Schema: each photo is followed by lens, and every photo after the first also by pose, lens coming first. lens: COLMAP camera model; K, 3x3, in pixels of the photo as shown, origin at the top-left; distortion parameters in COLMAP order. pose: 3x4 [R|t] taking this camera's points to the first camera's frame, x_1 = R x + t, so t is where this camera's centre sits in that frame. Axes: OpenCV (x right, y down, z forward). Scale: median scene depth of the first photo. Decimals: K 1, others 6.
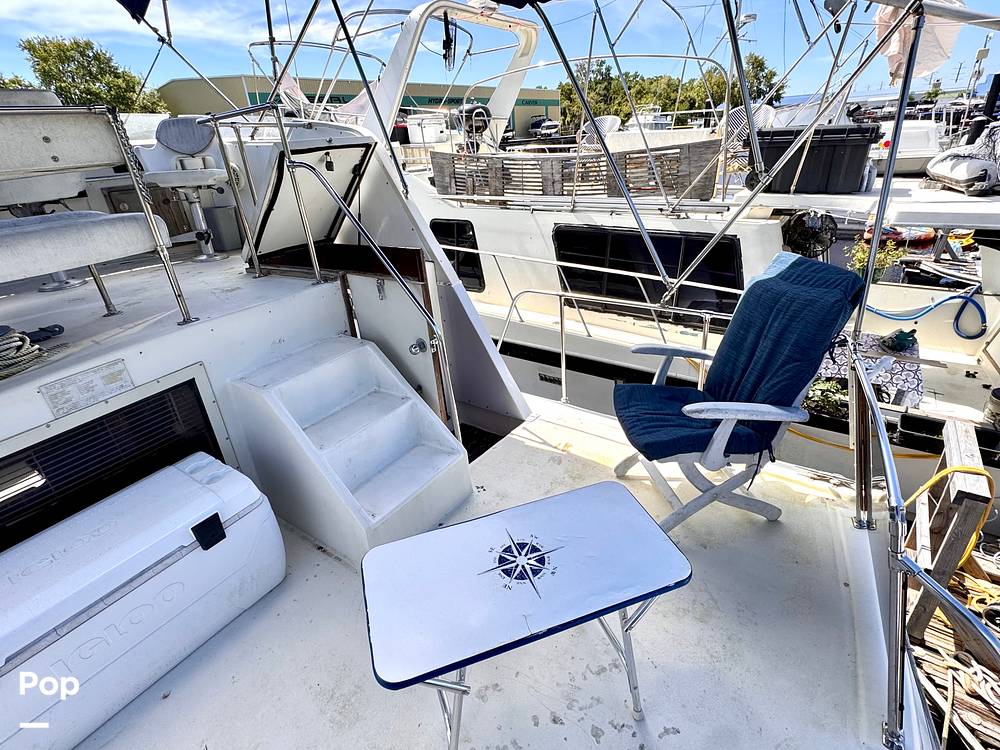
lens RADIAL K [[494.2, 0, 500.0], [0, 494.2, 377.1], [0, 0, 1]] dist [-0.006546, 0.001690]
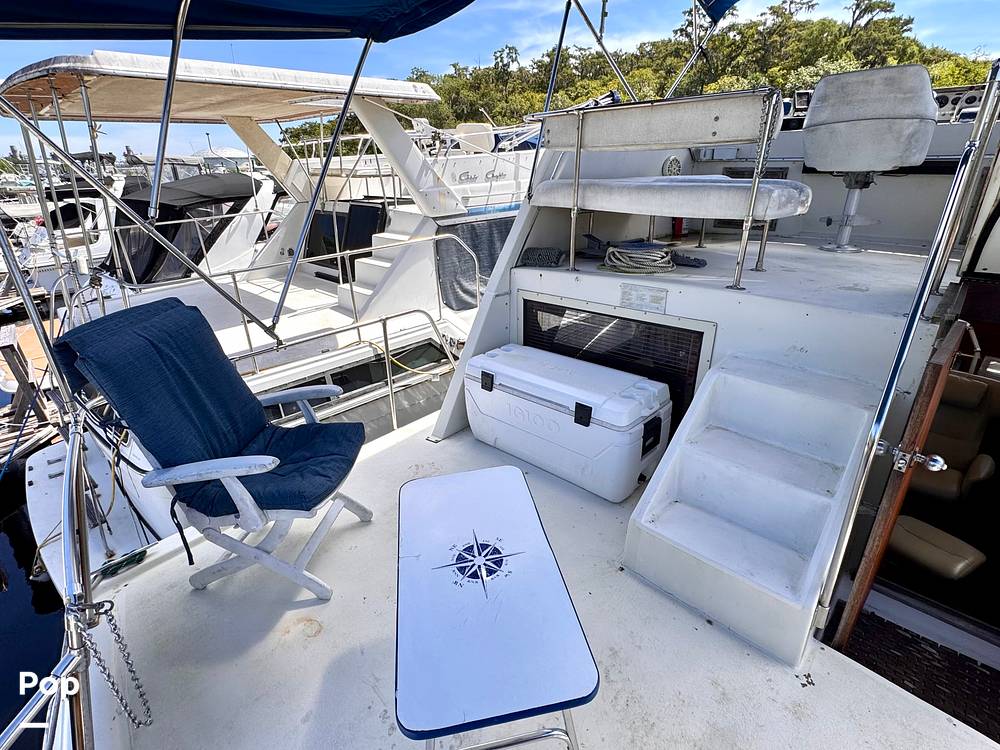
lens RADIAL K [[494.2, 0, 495.0], [0, 494.2, 375.9], [0, 0, 1]] dist [-0.006546, 0.001690]
pose [[-0.157970, 0.462169, -0.872608, 0.519029], [-0.401252, 0.777410, 0.484387, -0.292565], [0.902243, 0.426654, 0.062638, 0.567609]]
